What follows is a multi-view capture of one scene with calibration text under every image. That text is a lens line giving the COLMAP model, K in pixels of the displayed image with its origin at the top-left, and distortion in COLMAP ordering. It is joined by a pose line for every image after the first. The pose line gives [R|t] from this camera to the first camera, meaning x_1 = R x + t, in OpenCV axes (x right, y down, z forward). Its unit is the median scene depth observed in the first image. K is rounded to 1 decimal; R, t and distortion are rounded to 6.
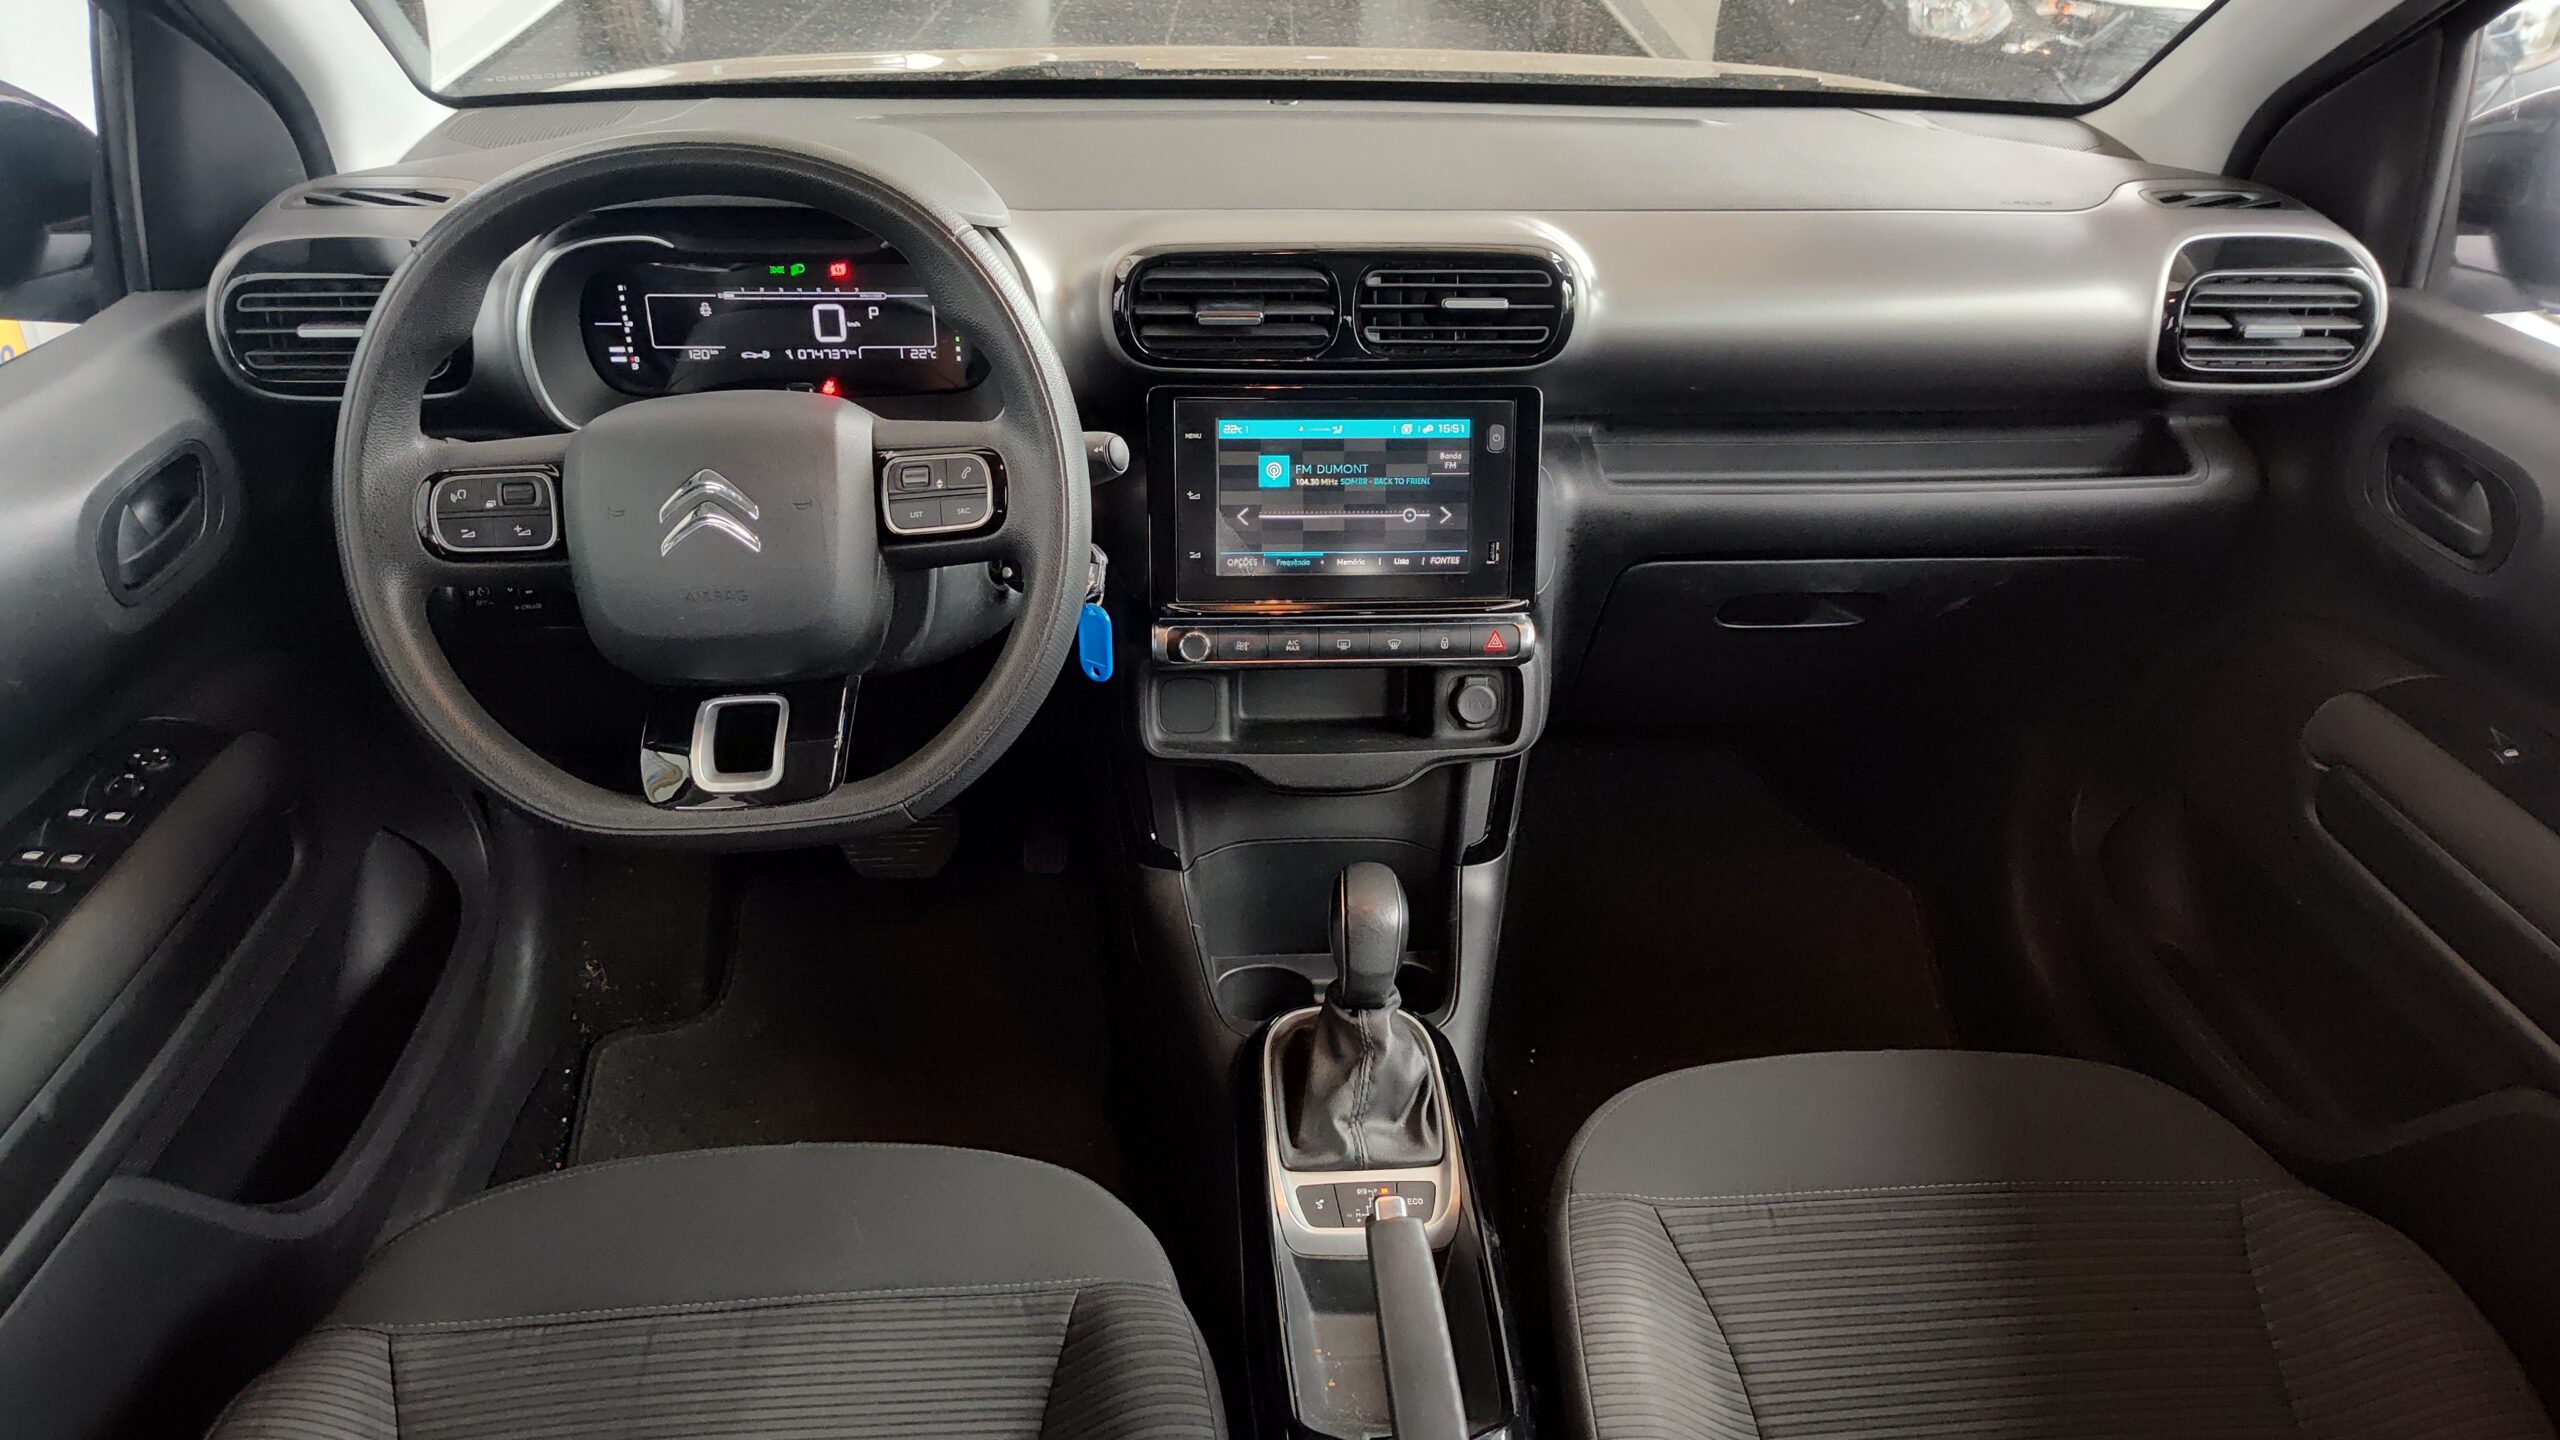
lens RADIAL K [[1720.9, 0, 1274.9], [0, 1720.9, 742.9], [0, 0, 1]] dist [0.039659, -0.055256]
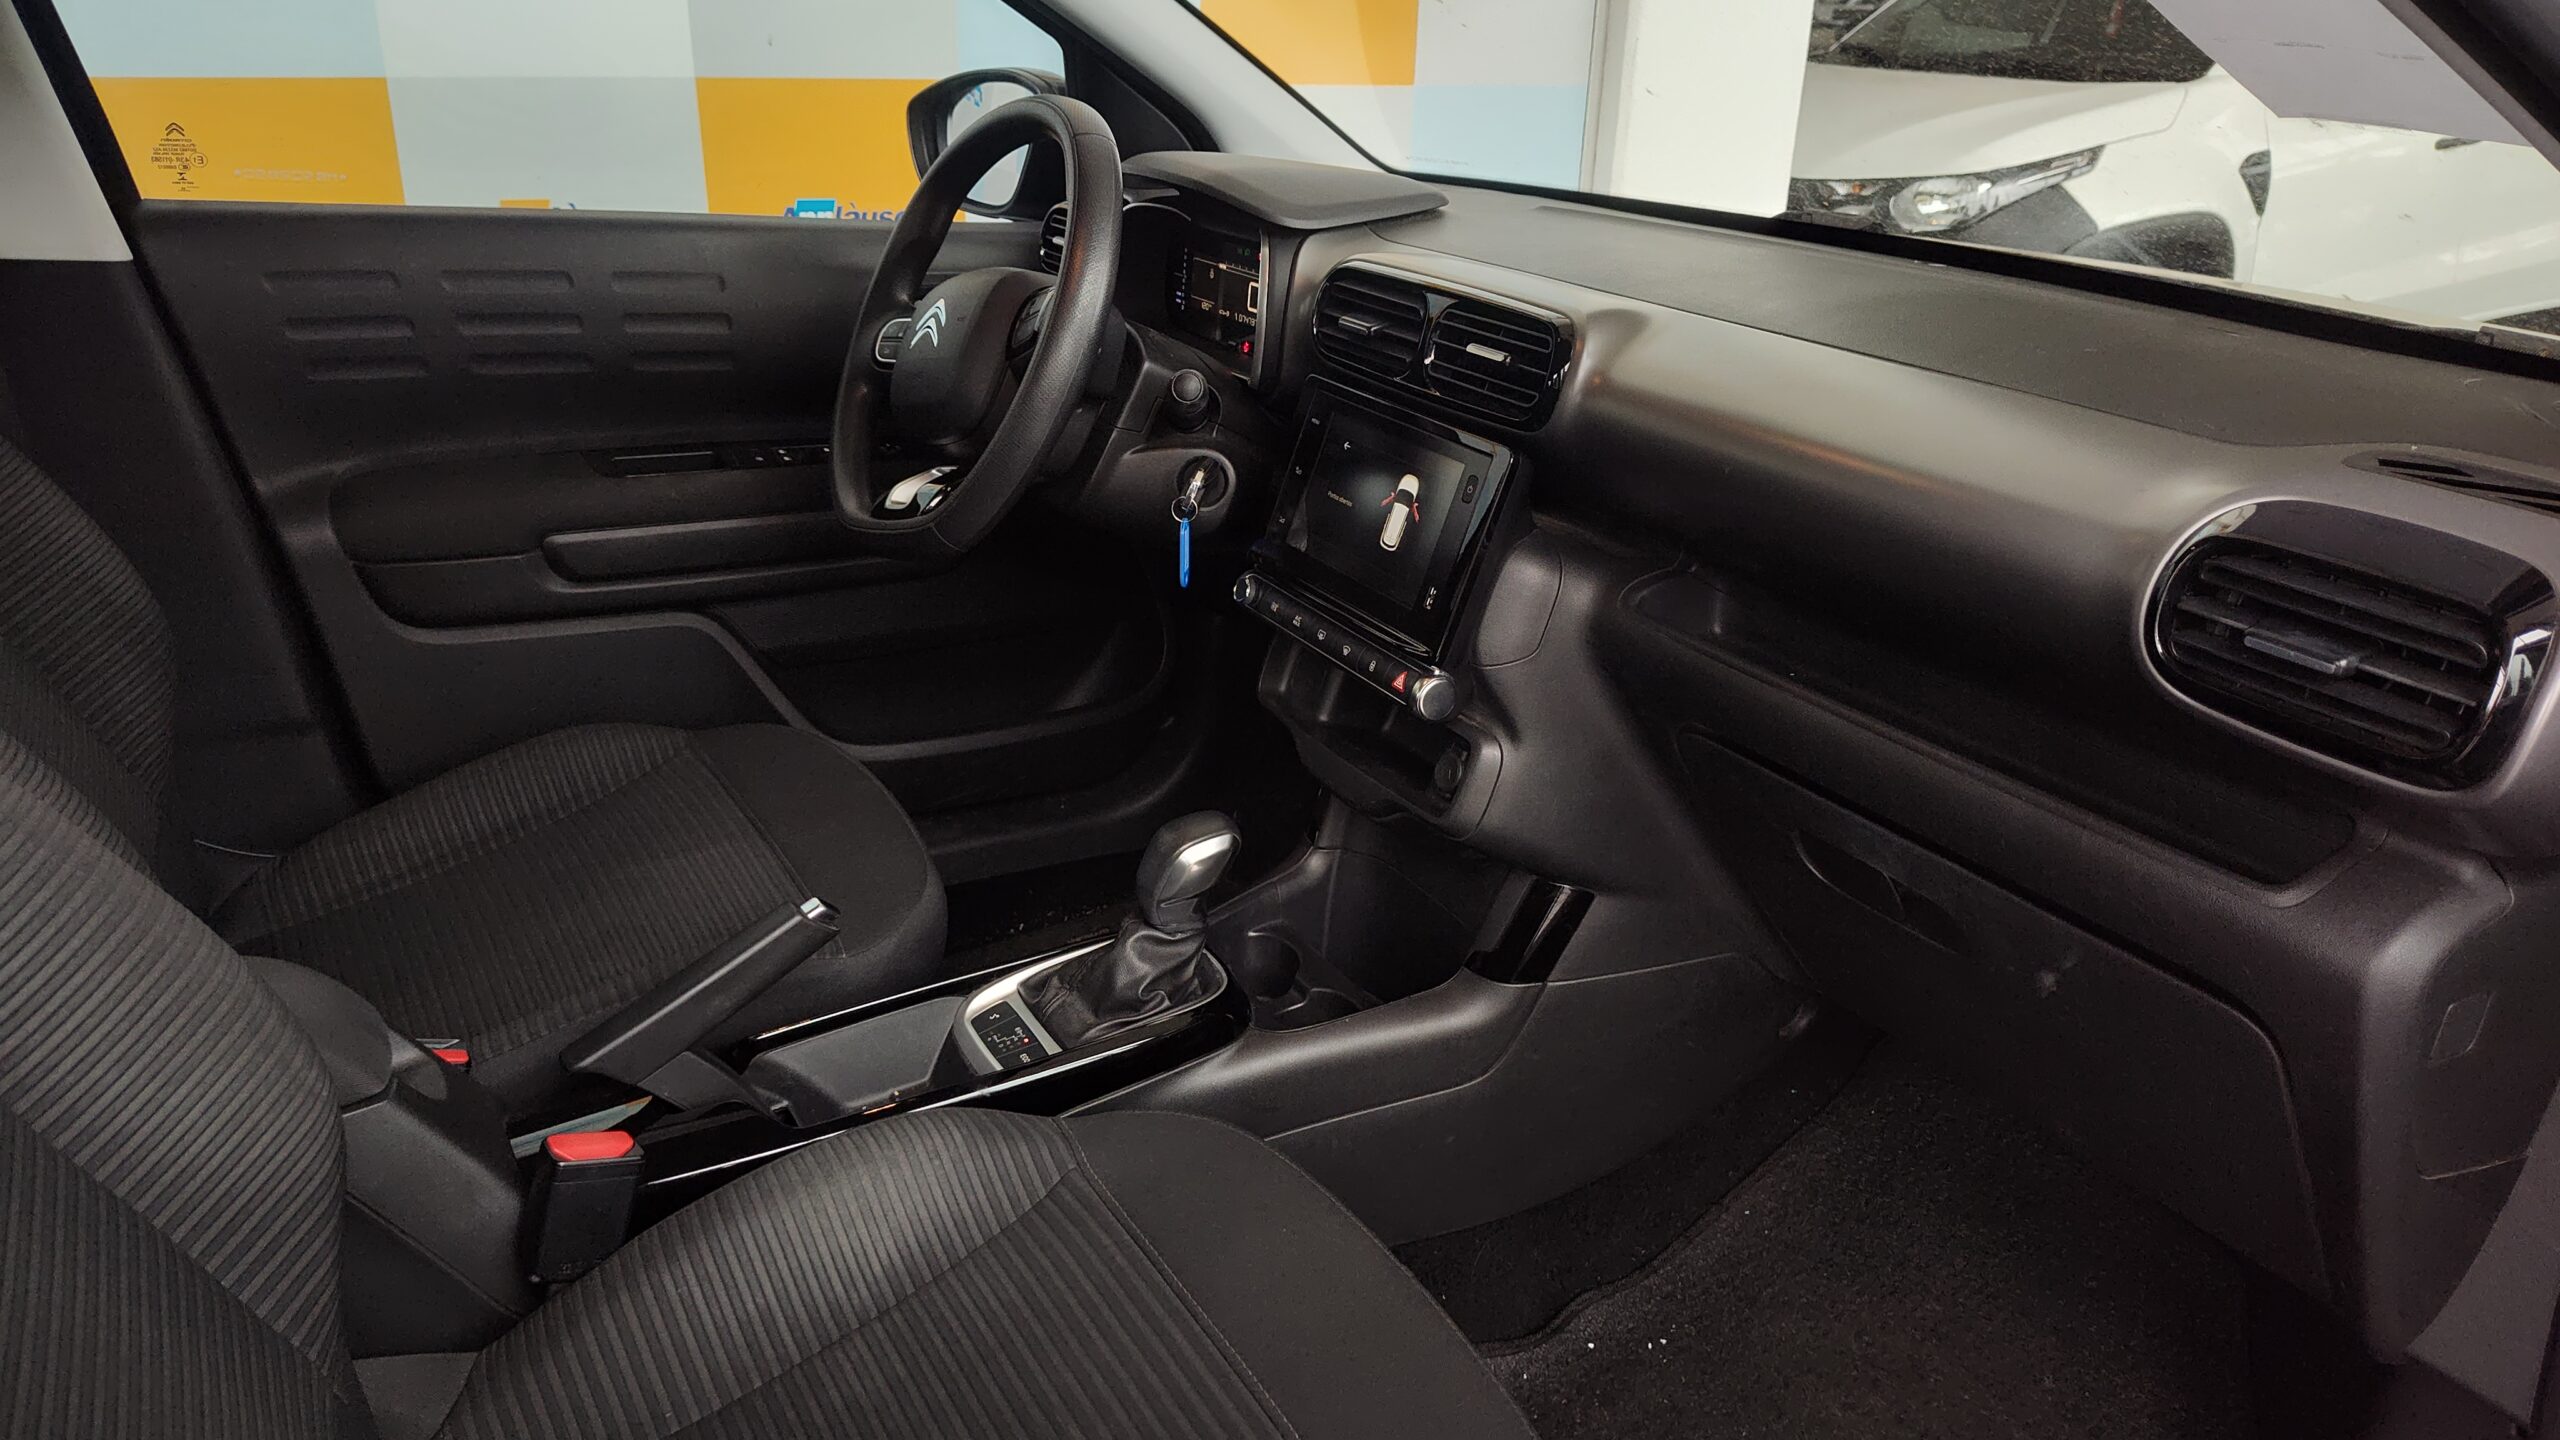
lens RADIAL K [[1720.9, 0, 1274.9], [0, 1720.9, 742.9], [0, 0, 1]] dist [0.039659, -0.055256]
pose [[0.425846, 0.349742, -0.834467, 0.970549], [-0.484591, 0.867004, 0.116081, -0.113092], [0.764085, 0.354943, 0.538692, 0.441830]]
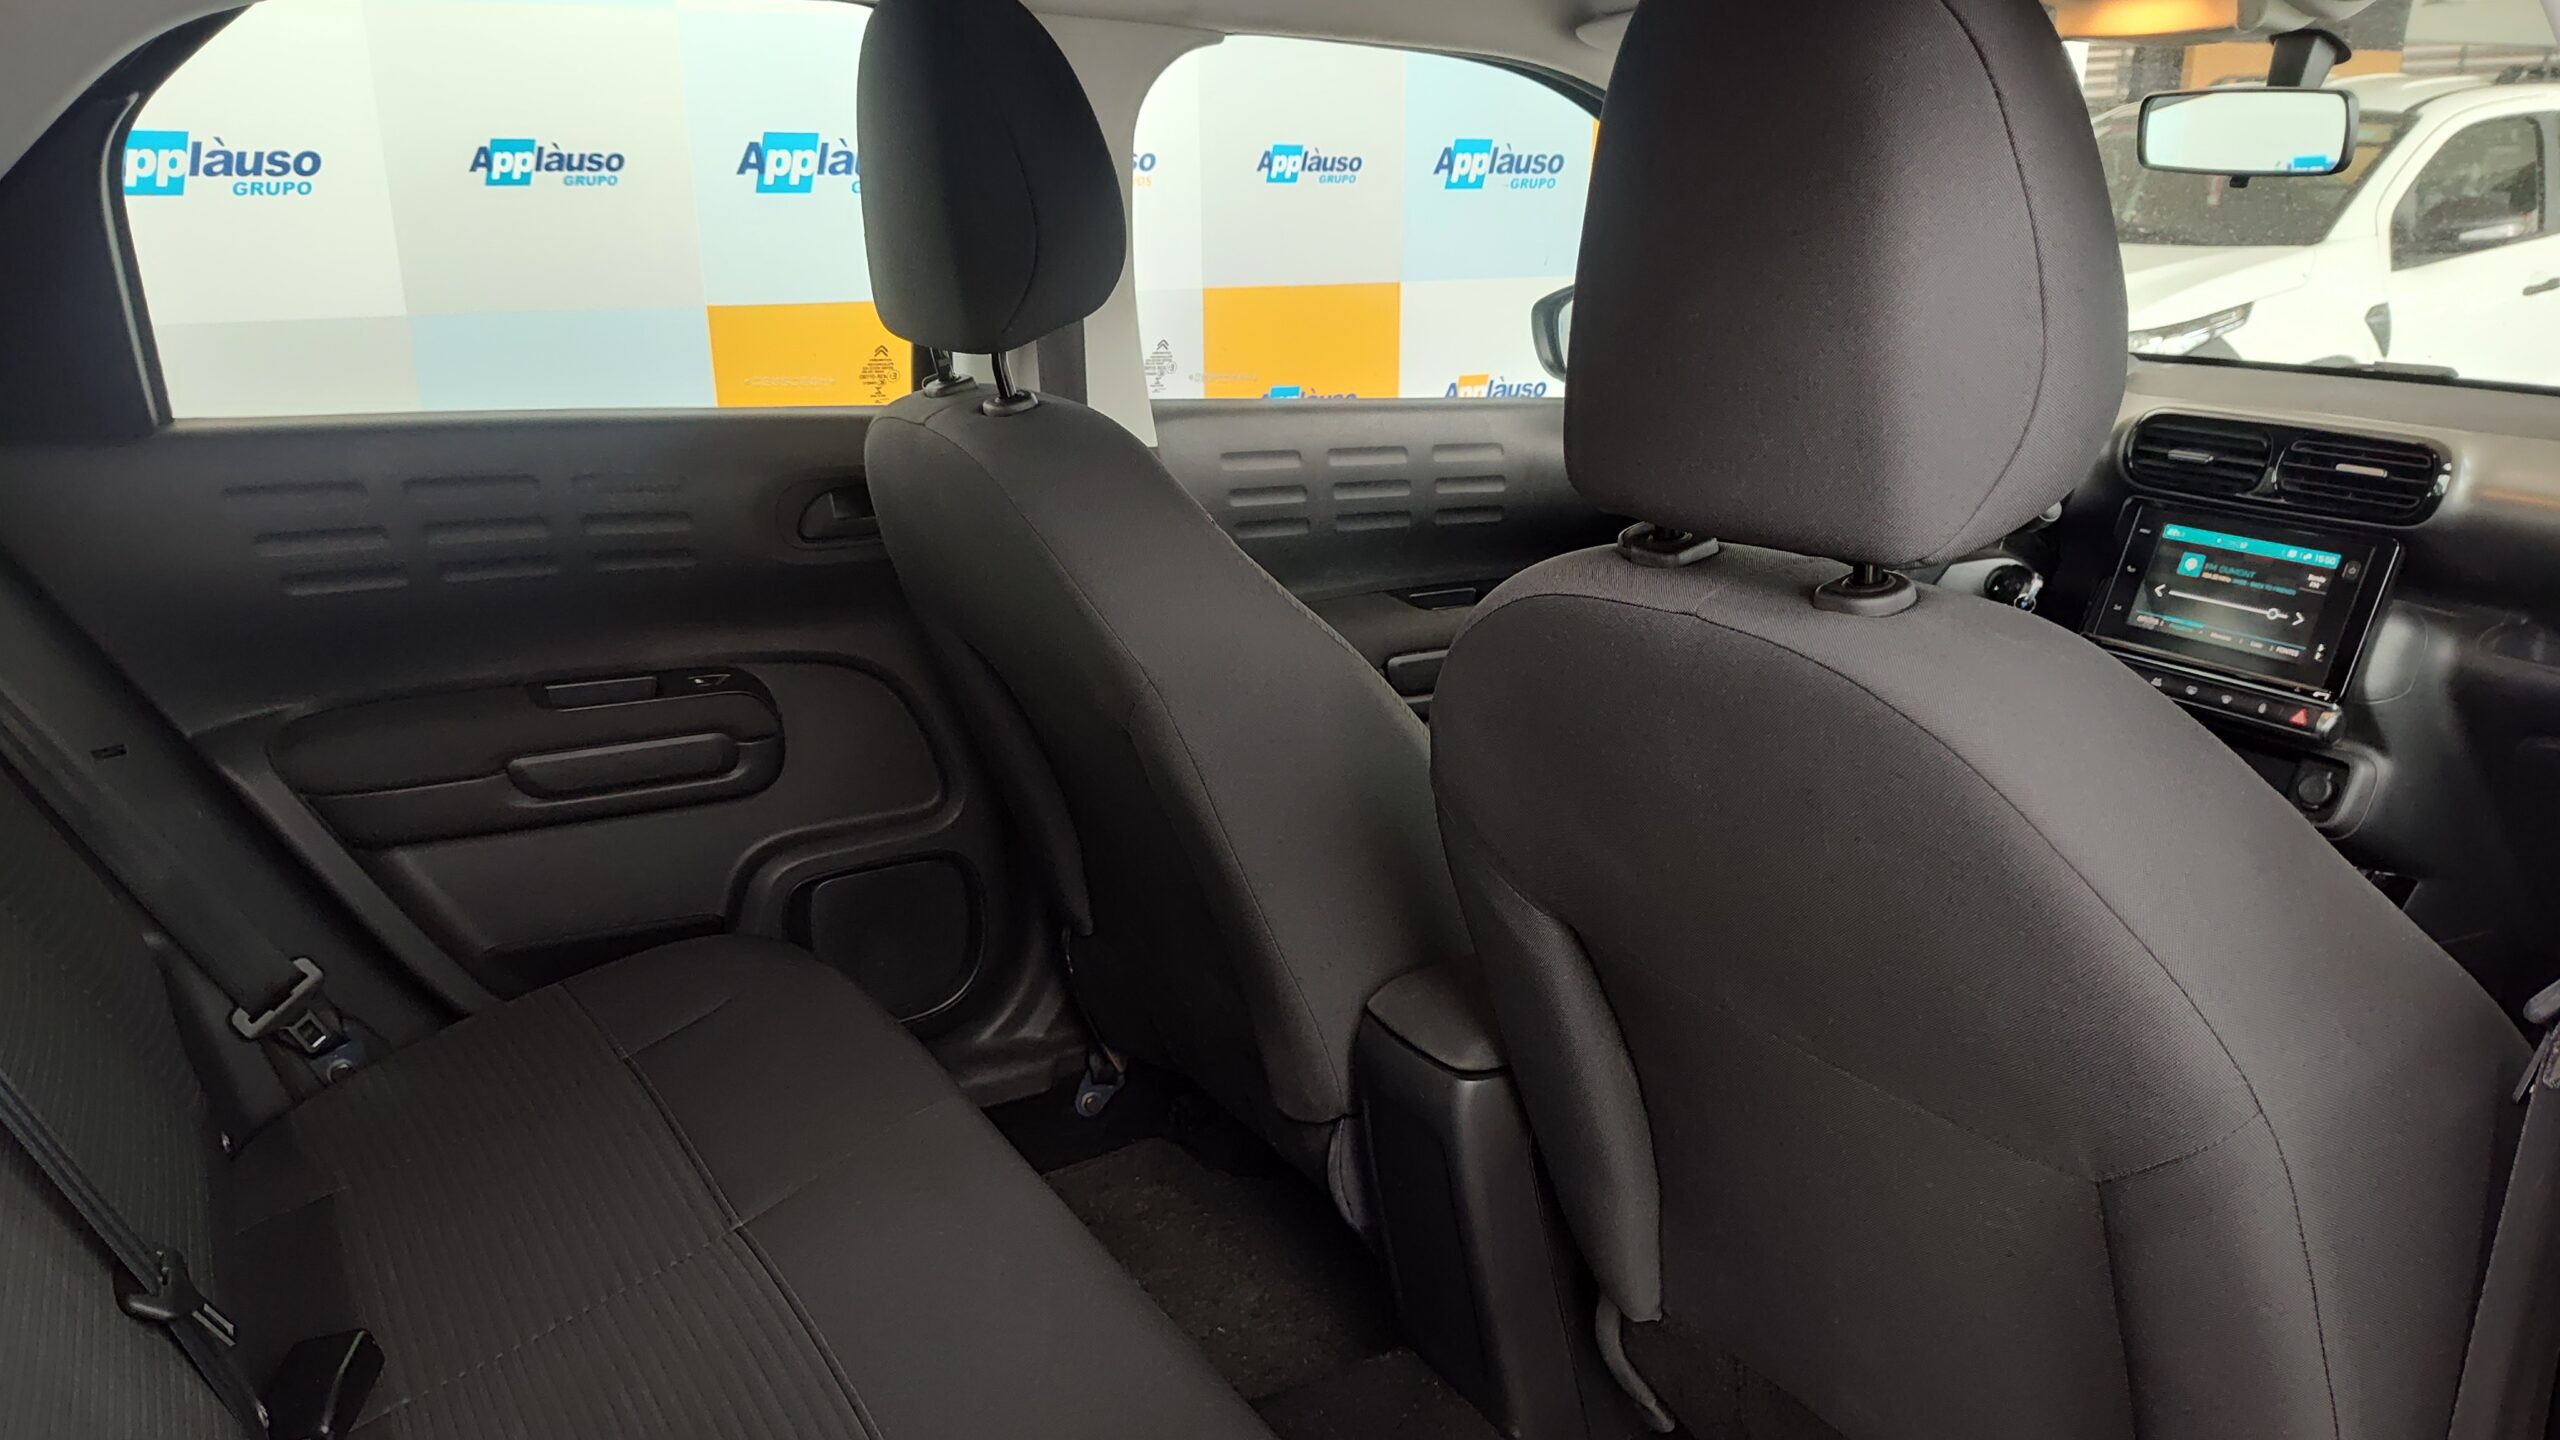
lens RADIAL K [[1829.9, 0, 1284.0], [0, 1829.9, 721.1], [0, 0, 1]] dist [0.026210, -0.065872]
pose [[0.459300, 0.231044, -0.857708, 1.001292], [-0.450330, 0.892862, -0.000637, 0.301389], [0.765668, 0.386544, 0.514137, -0.311286]]
